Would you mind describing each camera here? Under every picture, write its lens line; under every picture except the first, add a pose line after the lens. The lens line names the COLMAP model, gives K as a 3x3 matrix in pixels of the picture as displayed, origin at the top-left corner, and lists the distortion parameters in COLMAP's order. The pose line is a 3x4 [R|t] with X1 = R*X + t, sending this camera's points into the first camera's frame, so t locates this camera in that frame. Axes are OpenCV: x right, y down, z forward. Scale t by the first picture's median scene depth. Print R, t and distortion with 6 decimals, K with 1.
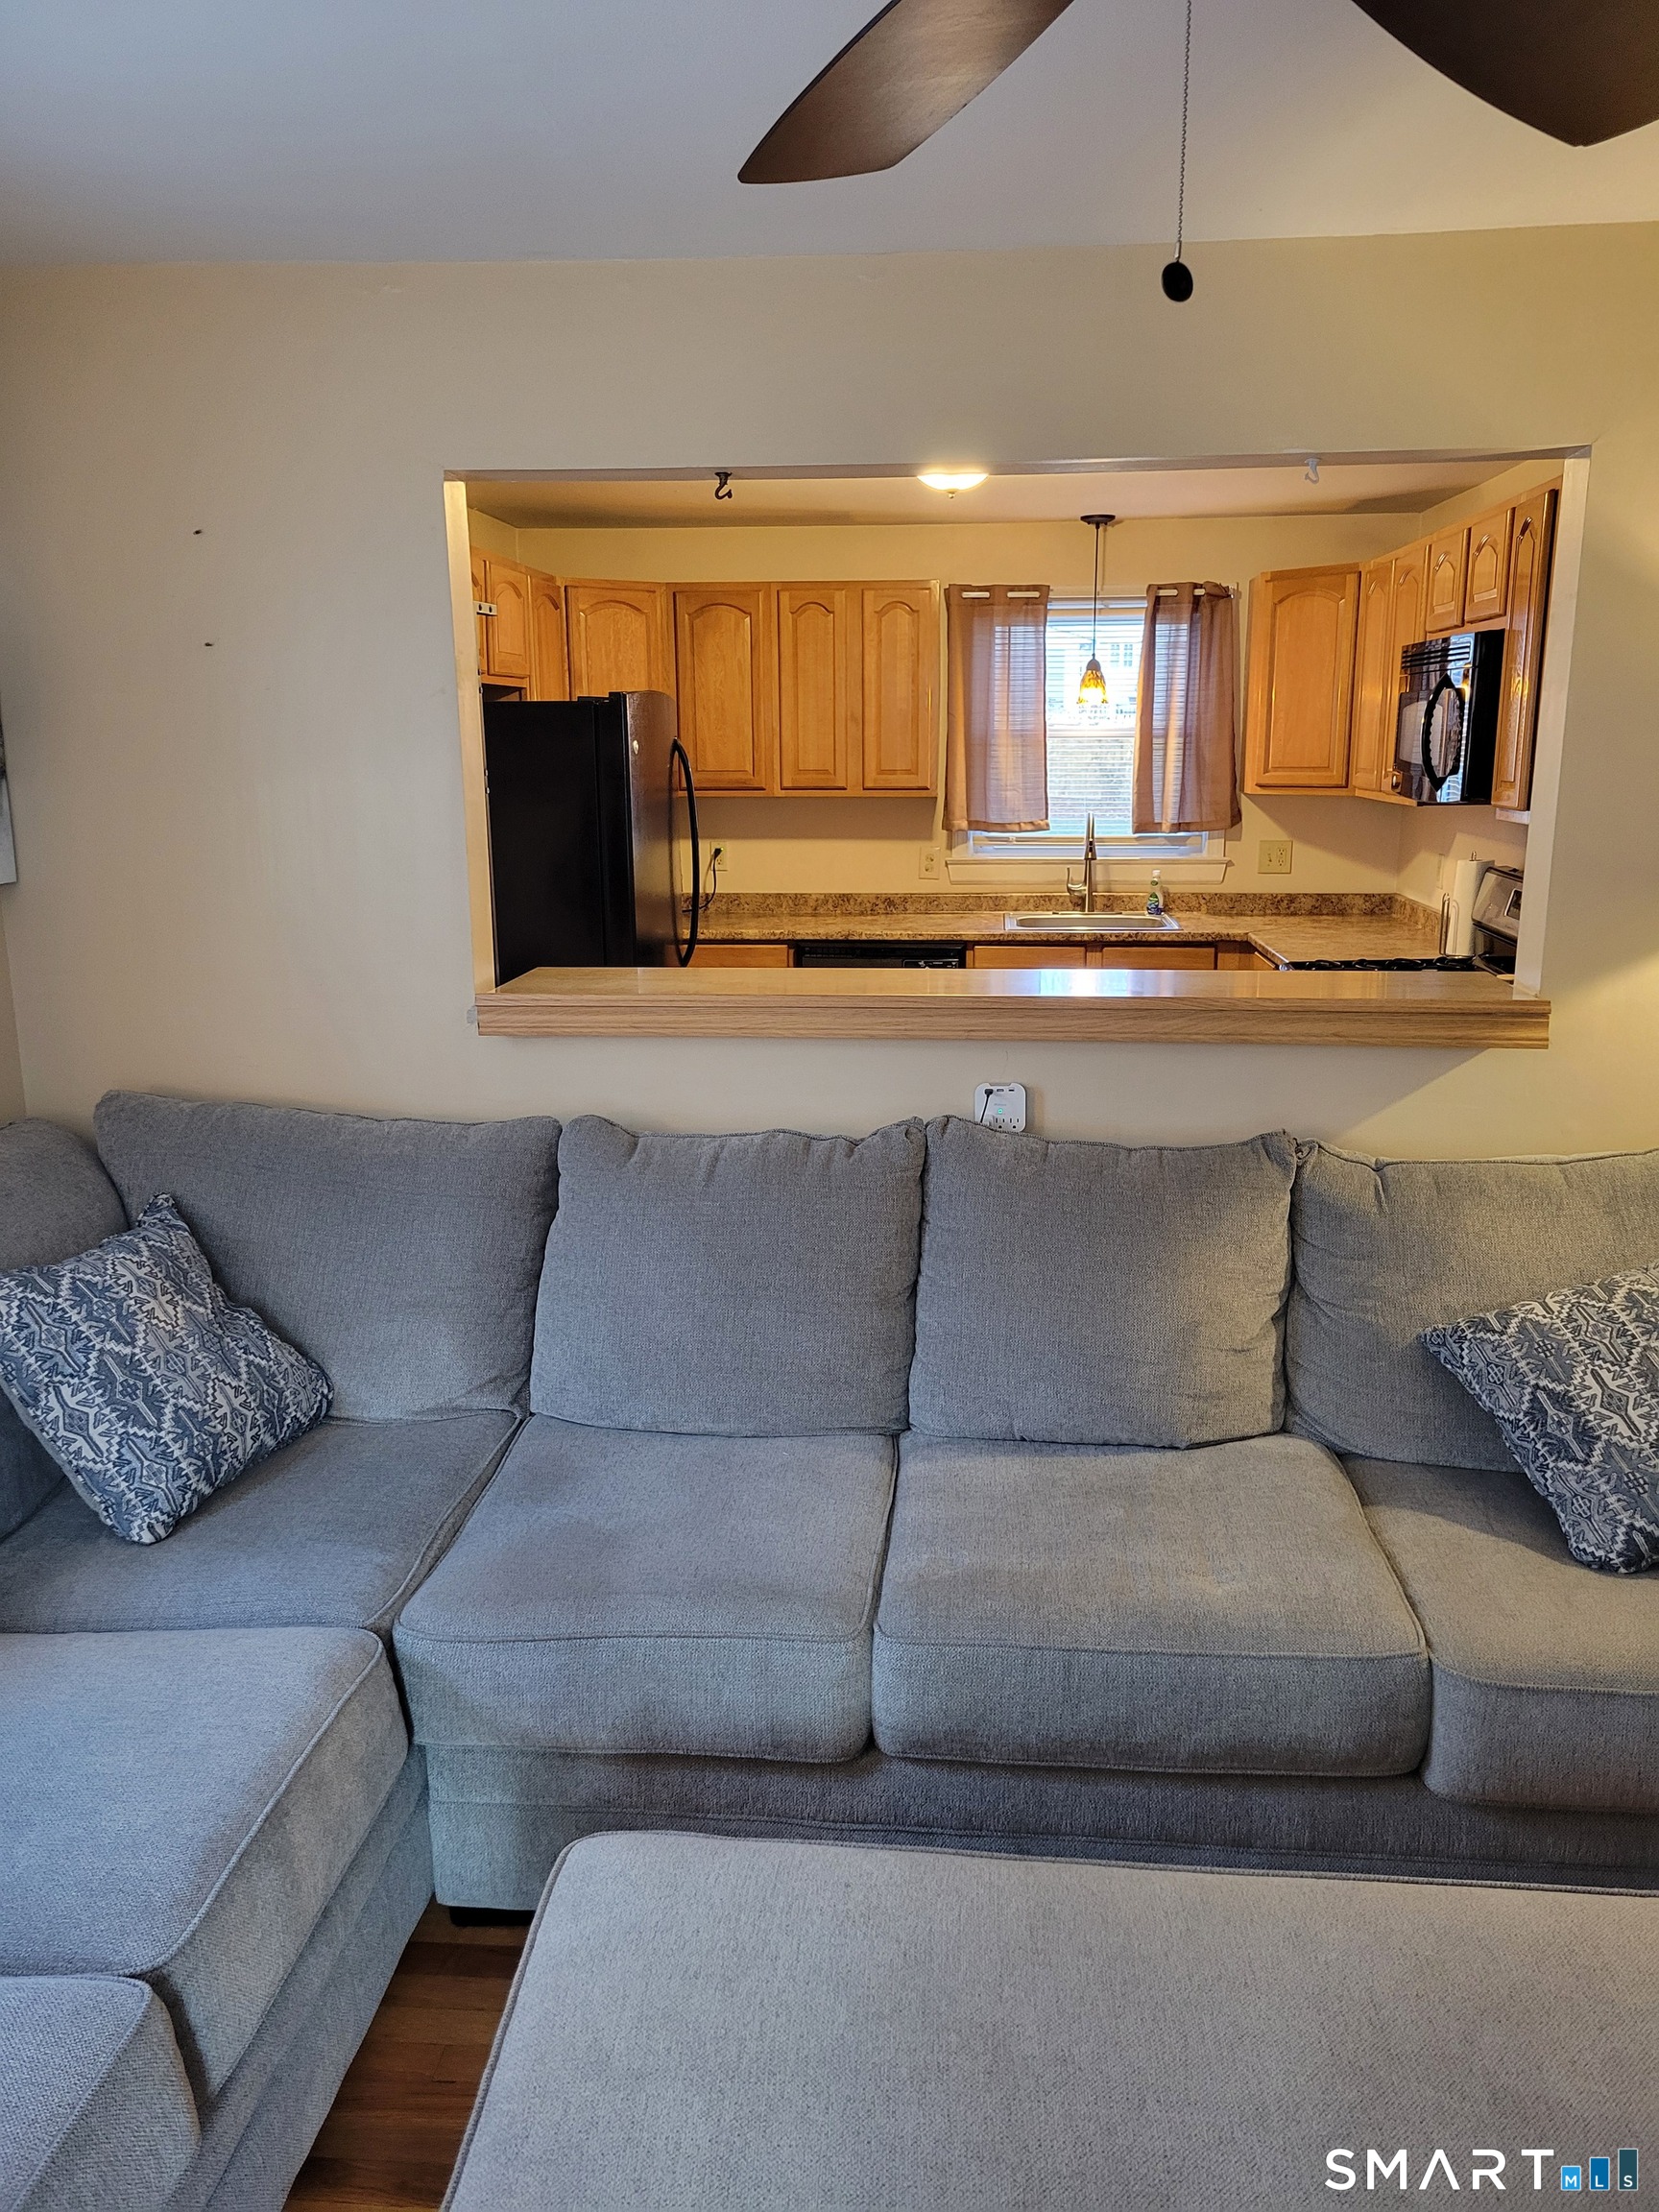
lens RADIAL K [[1662.2, 0, 847.8], [0, 1662.2, 1102.6], [0, 0, 1]] dist [0.059151, -0.034636]
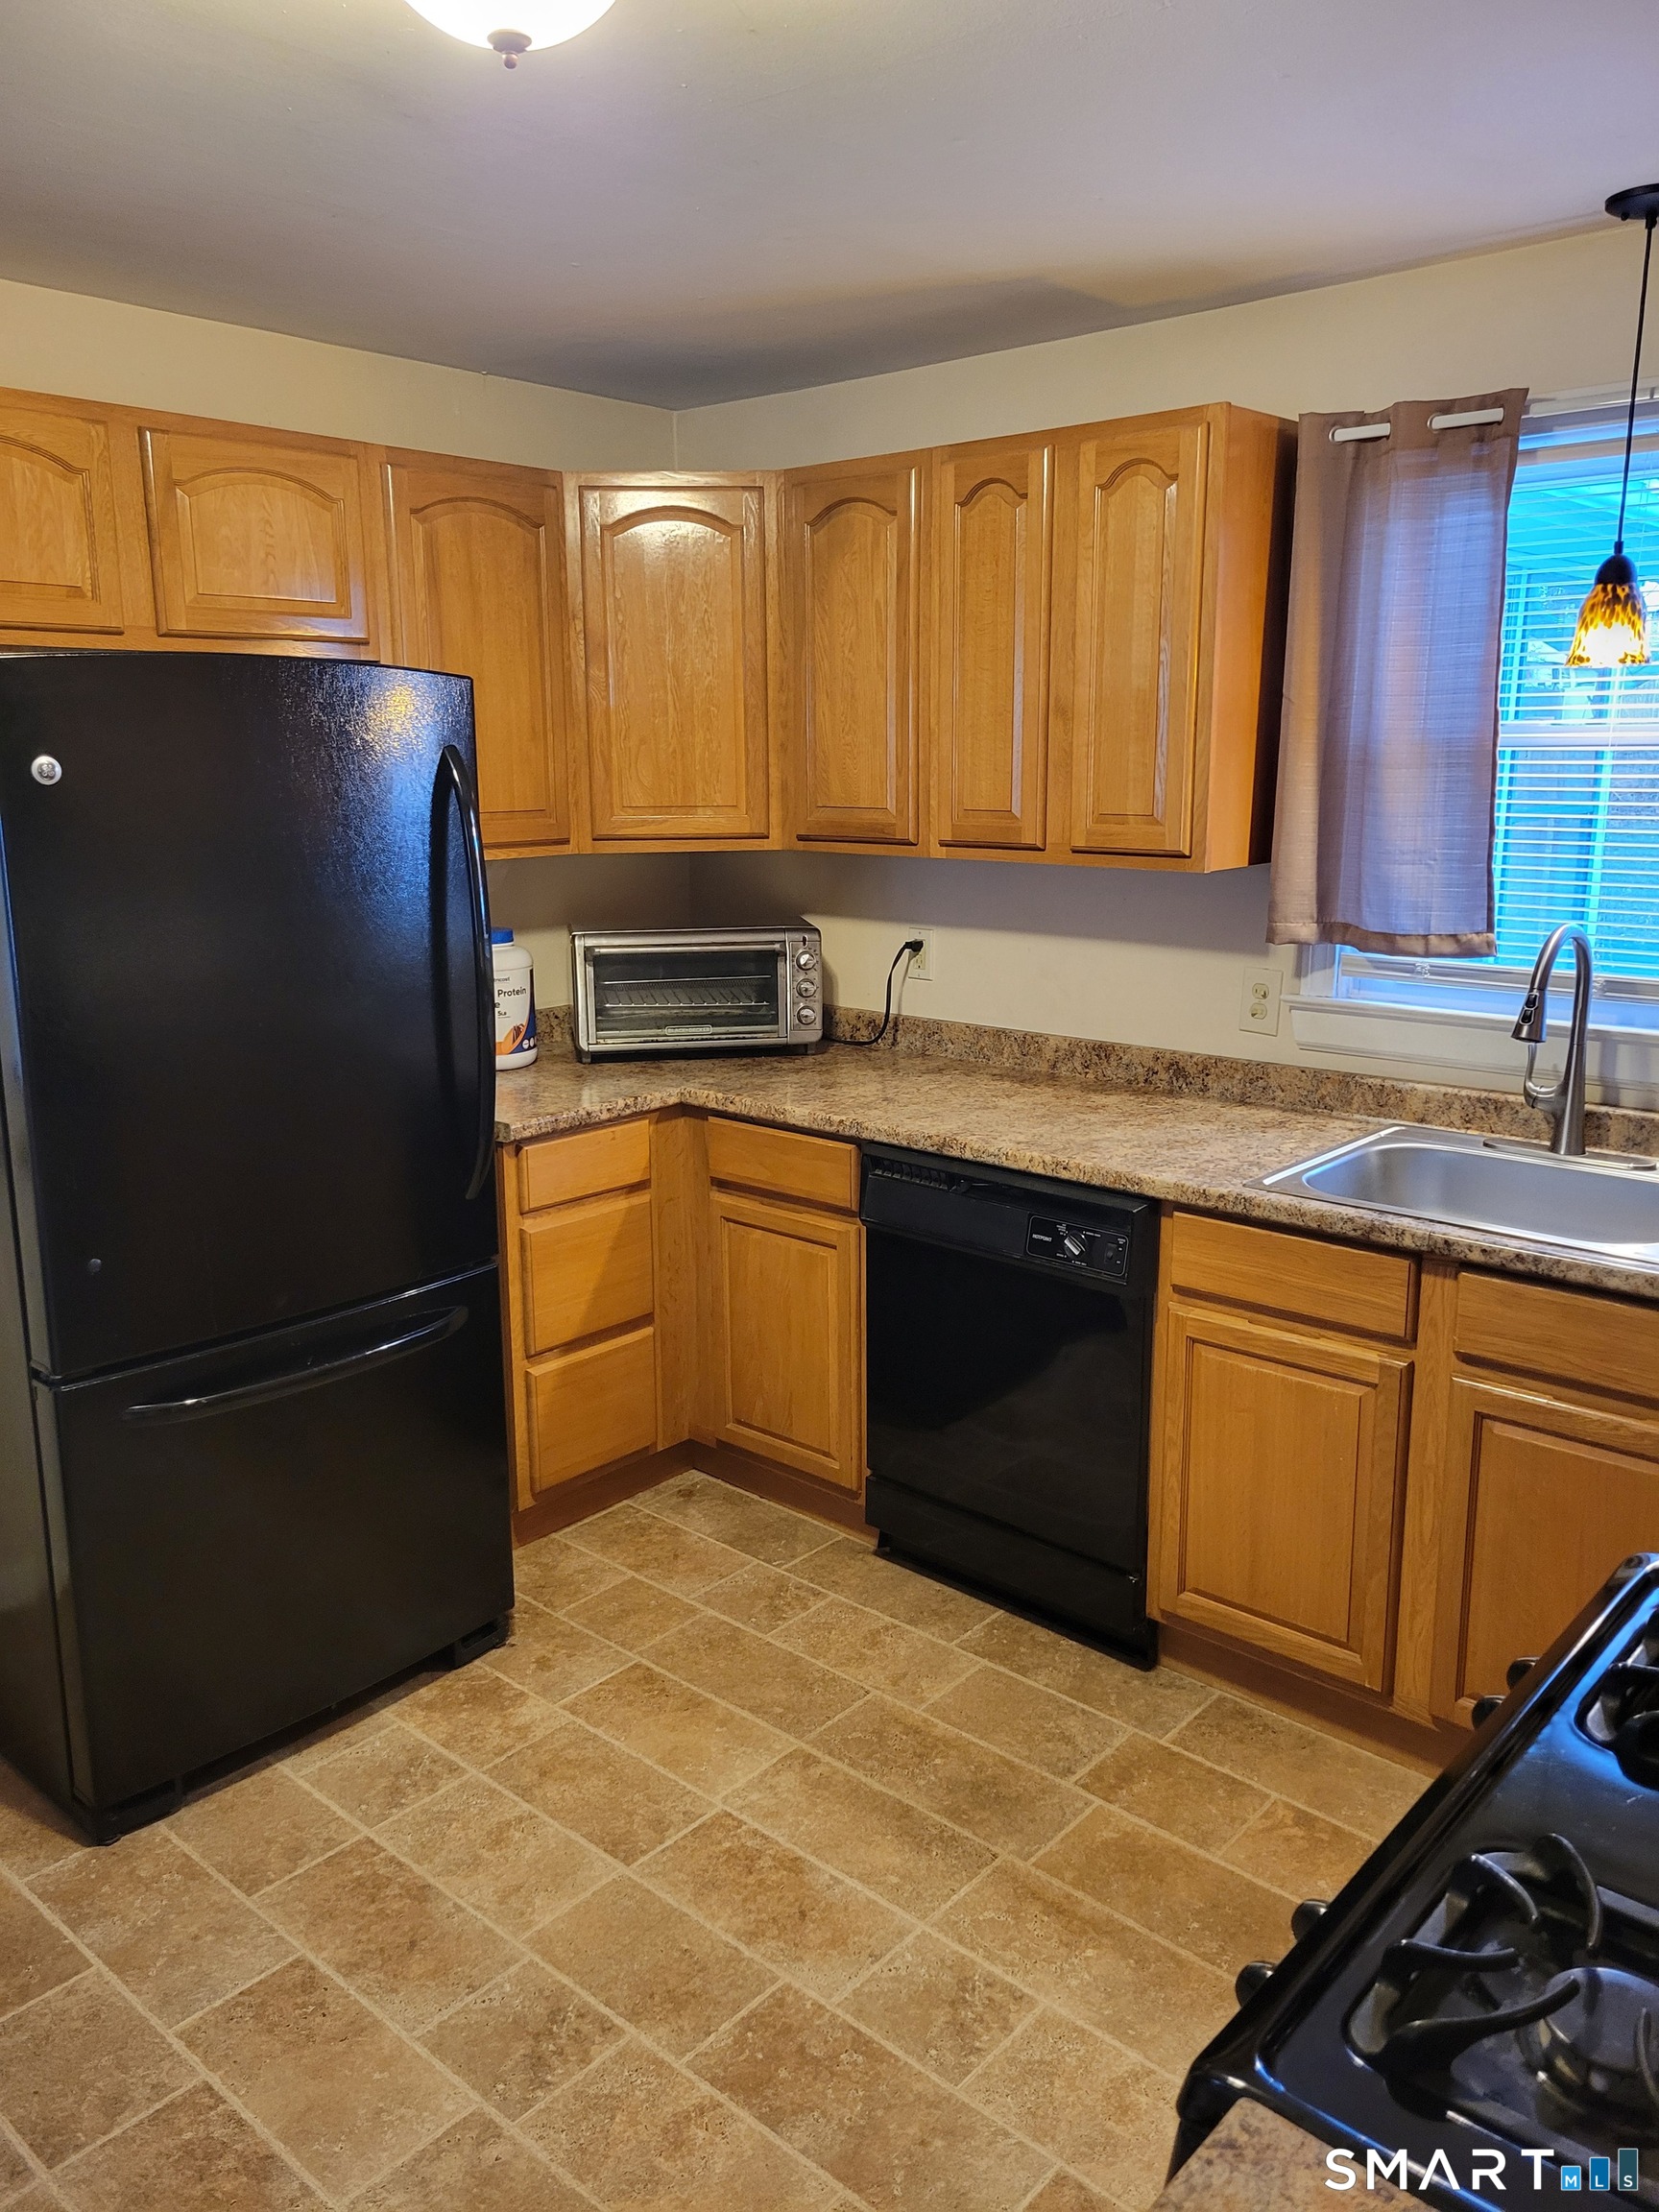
lens RADIAL K [[1662.2, 0, 820.4], [0, 1662.2, 1098.5], [0, 0, 1]] dist [0.059151, -0.034636]
pose [[0.800189, 0.126673, -0.586218, 0.247245], [-0.128127, 0.990981, 0.039243, -0.122961], [0.585902, 0.043709, 0.809203, 0.548214]]
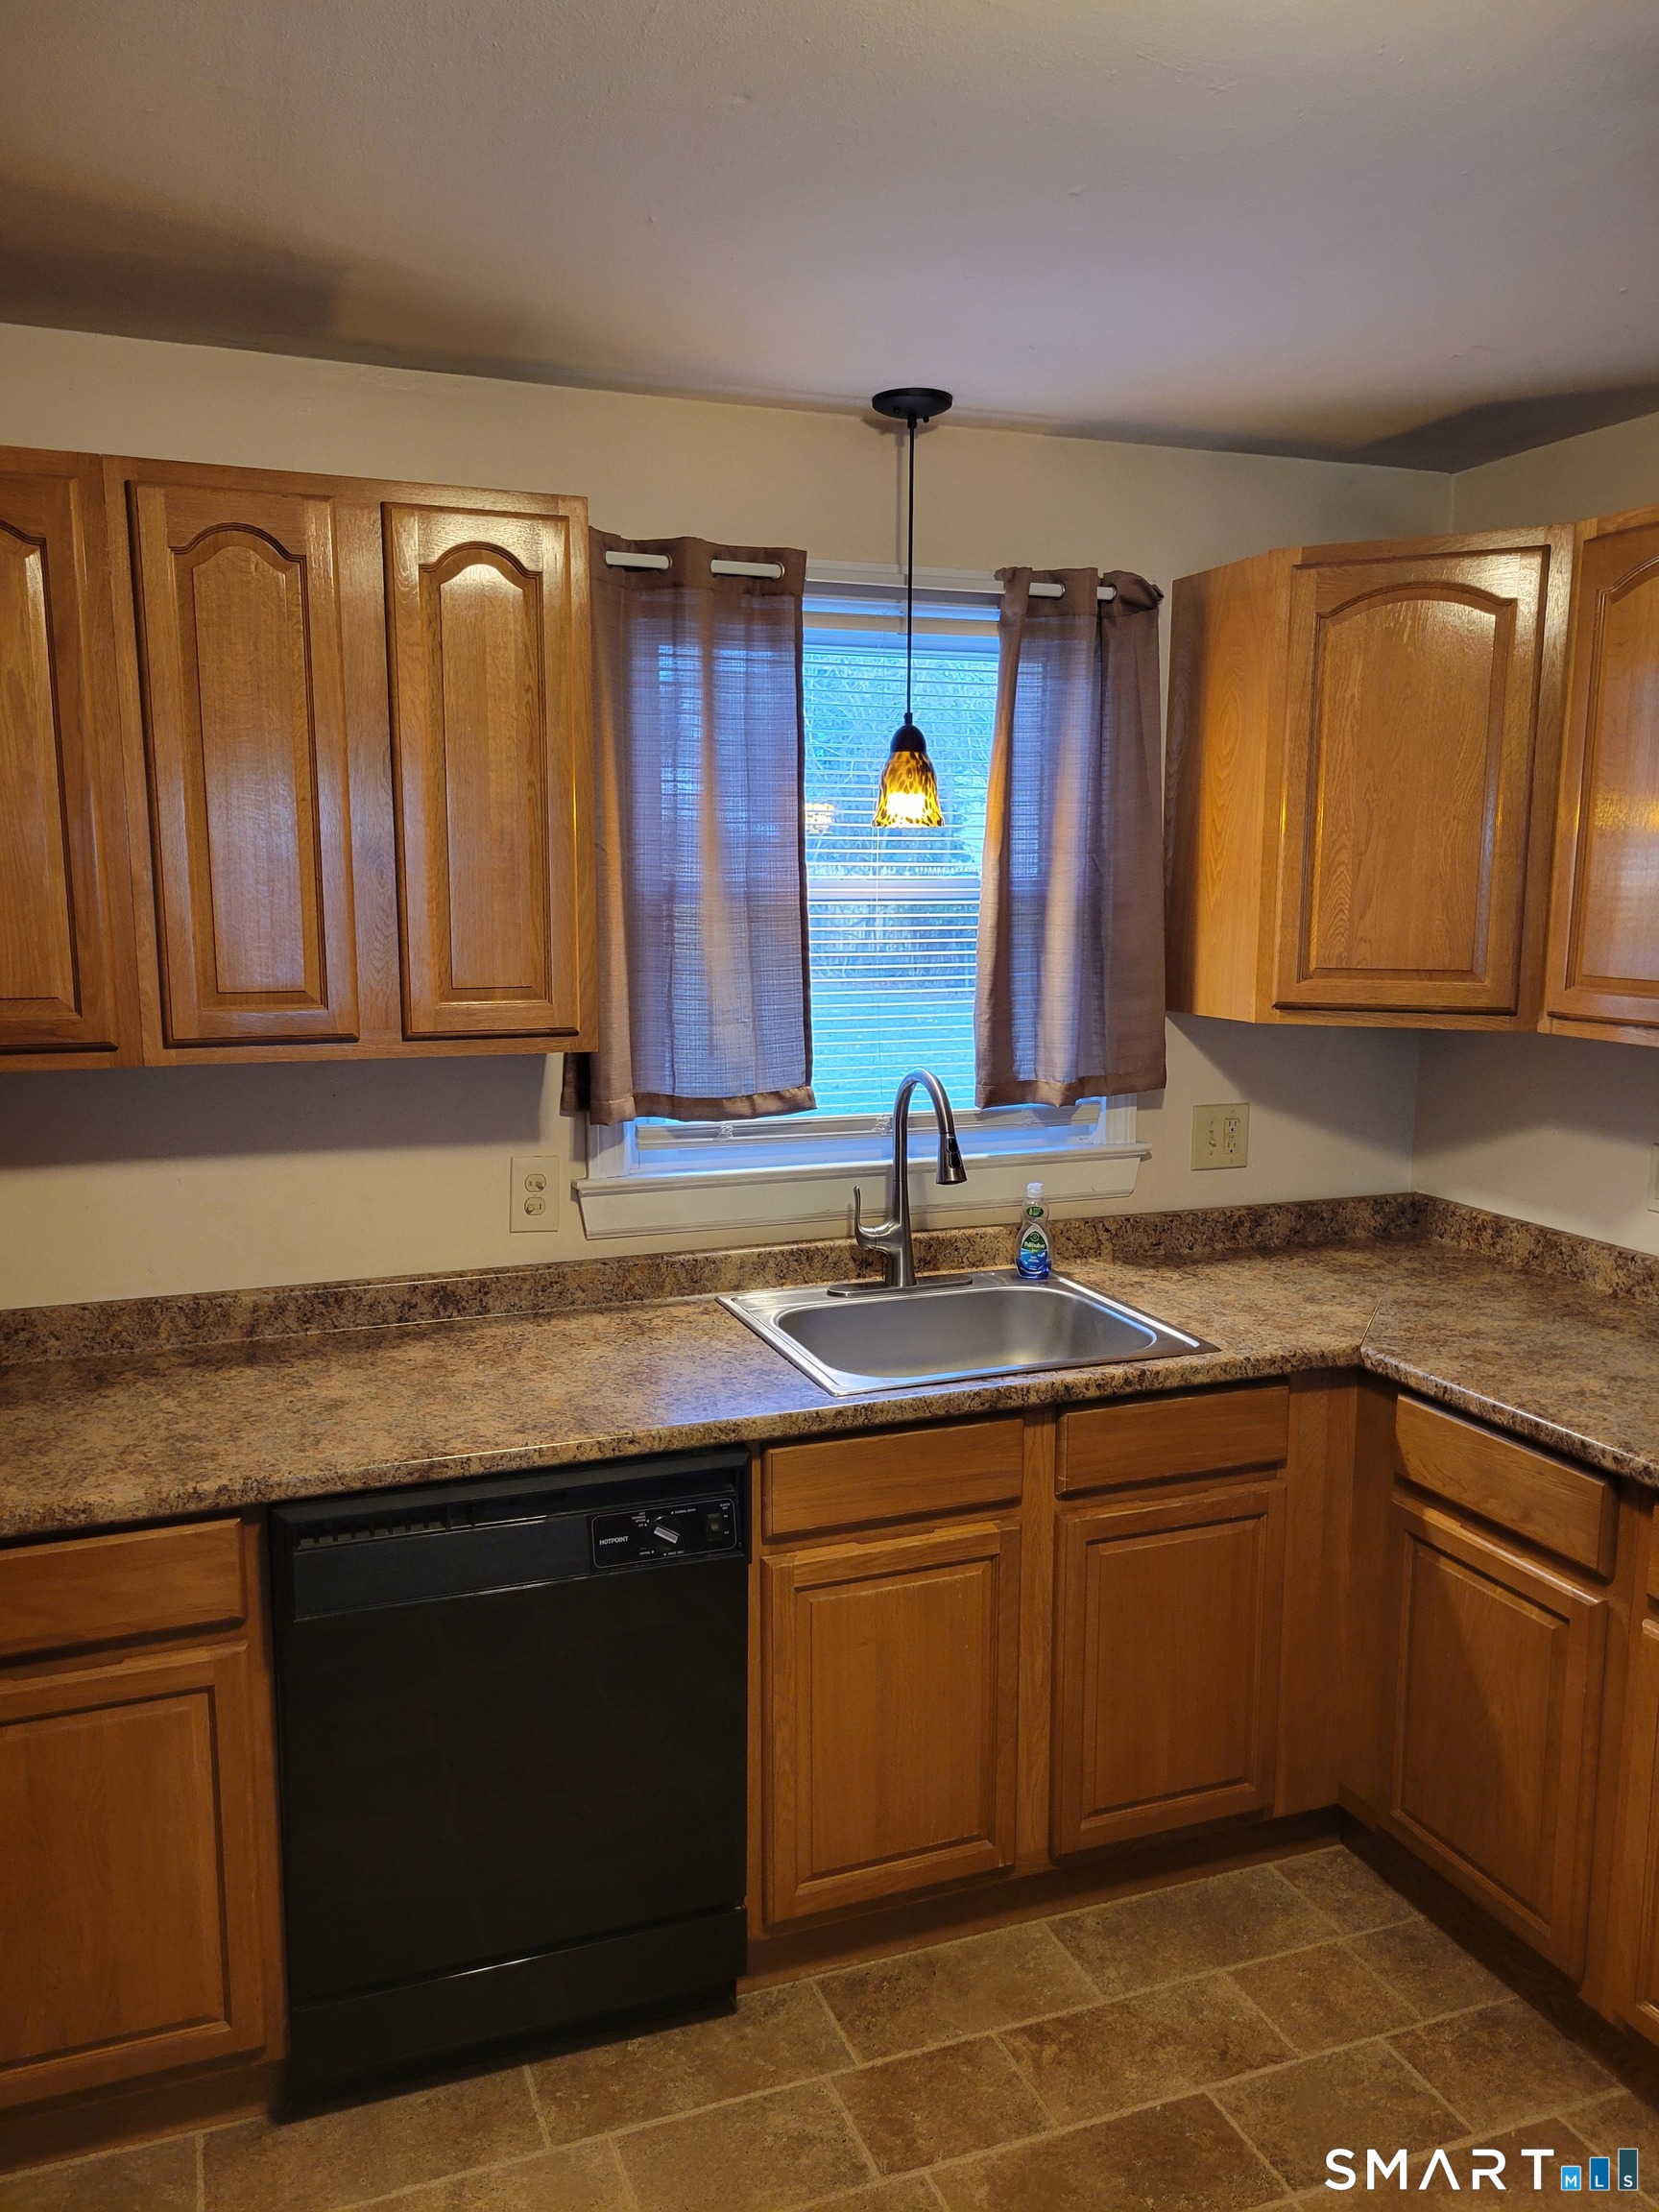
lens RADIAL K [[1662.2, 0, 813.4], [0, 1662.2, 1136.3], [0, 0, 1]] dist [0.059151, -0.034636]
pose [[0.900580, -0.063454, 0.430034, -0.069953], [0.087814, 0.995449, -0.037018, -0.142350], [-0.425728, 0.071101, 0.902054, 0.614882]]
